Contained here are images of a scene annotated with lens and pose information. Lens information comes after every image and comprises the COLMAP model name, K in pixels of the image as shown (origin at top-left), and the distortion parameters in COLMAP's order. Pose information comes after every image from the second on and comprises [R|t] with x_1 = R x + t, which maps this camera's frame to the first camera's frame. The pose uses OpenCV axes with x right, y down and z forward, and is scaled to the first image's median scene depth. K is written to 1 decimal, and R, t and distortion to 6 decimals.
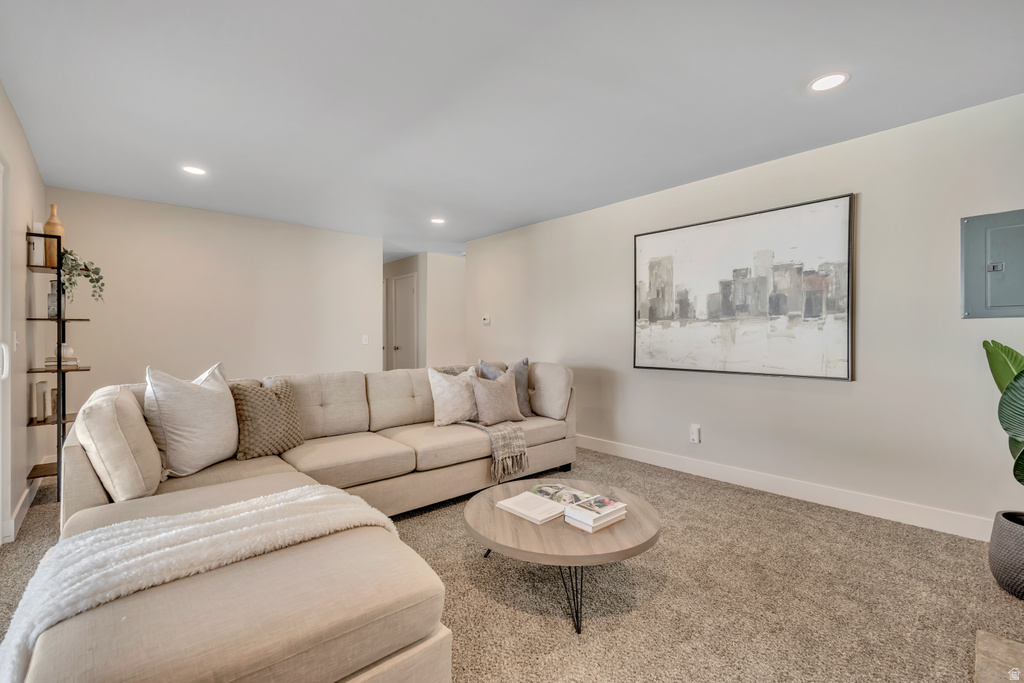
lens RADIAL K [[444.9, 0, 510.6], [0, 444.9, 339.1], [0, 0, 1]] dist [0.000258, 0.000026]
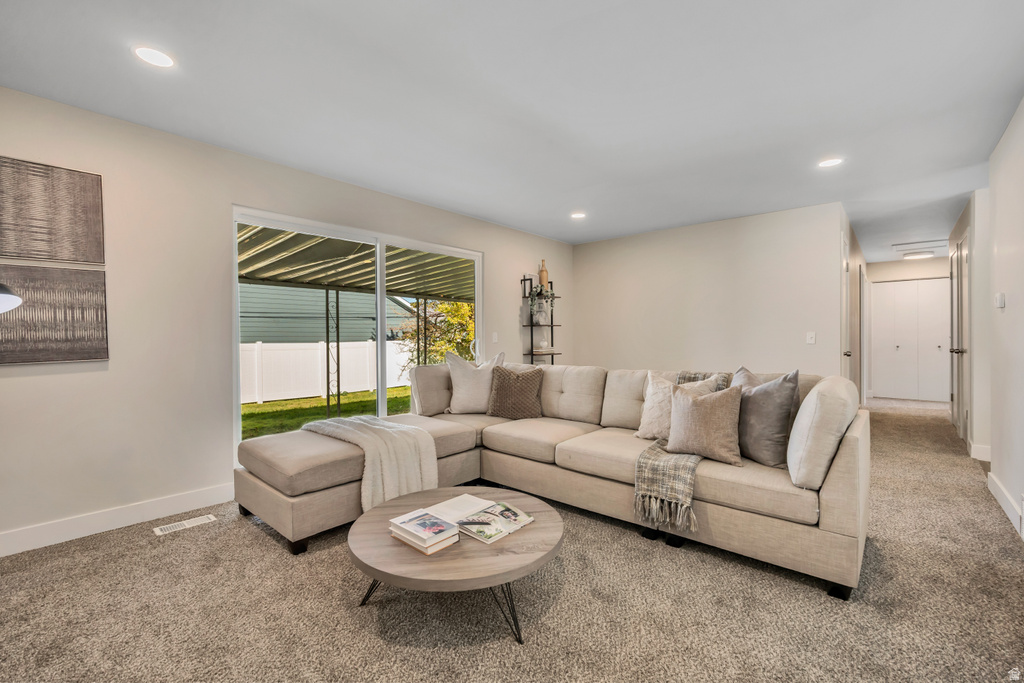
lens RADIAL K [[444.9, 0, 511.4], [0, 444.9, 338.1], [0, 0, 1]] dist [0.000258, 0.000026]
pose [[0.112510, 0.003304, -0.993645, 0.779557], [-0.003498, 0.999990, 0.002929, 0.000592], [0.993644, 0.003146, 0.112520, 0.760456]]
